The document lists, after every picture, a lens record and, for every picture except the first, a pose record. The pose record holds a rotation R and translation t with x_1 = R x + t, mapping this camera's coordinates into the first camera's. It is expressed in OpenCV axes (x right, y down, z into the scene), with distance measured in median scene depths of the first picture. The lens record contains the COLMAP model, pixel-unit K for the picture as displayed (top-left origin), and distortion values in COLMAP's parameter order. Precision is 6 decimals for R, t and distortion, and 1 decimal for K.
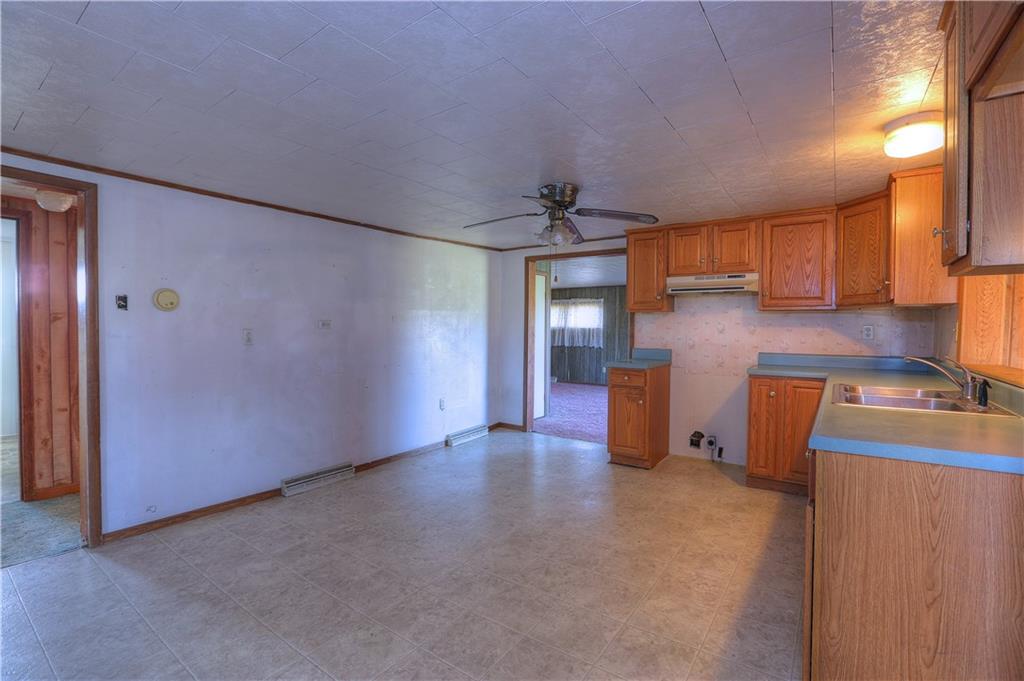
lens RADIAL K [[455.8, 0, 518.0], [0, 455.8, 332.8], [0, 0, 1]] dist [-0.050921, 0.007687]
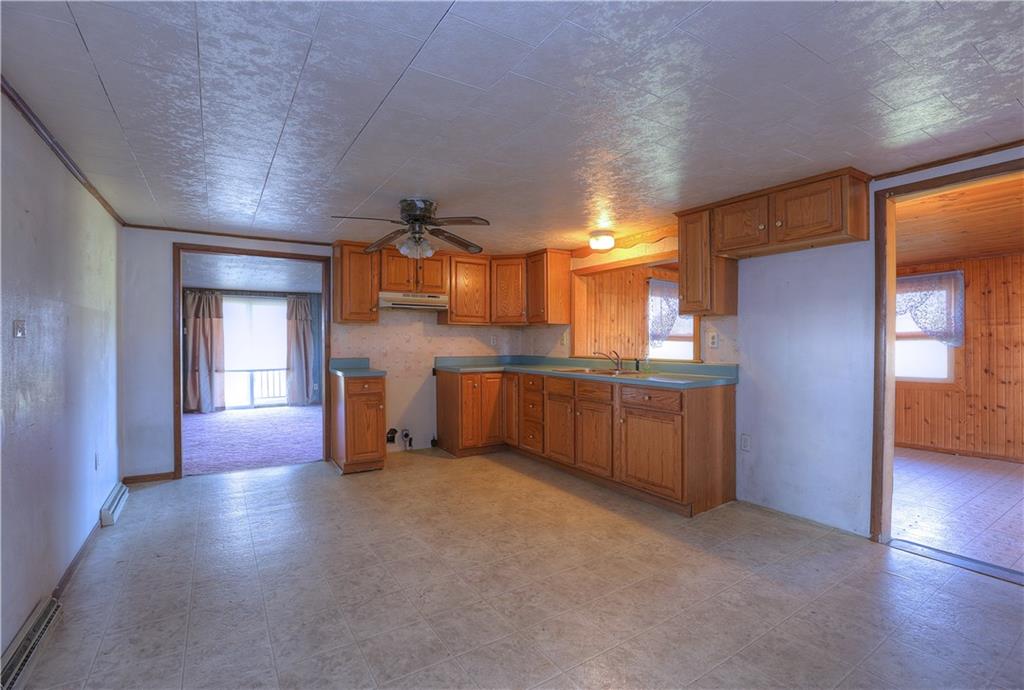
lens RADIAL K [[455.8, 0, 518.7], [0, 455.8, 340.9], [0, 0, 1]] dist [-0.050921, 0.007687]
pose [[0.382279, -0.008803, 0.924005, -0.590928], [0.011107, 0.999926, 0.004931, -0.005428], [-0.923980, 0.008378, 0.382349, 0.289171]]
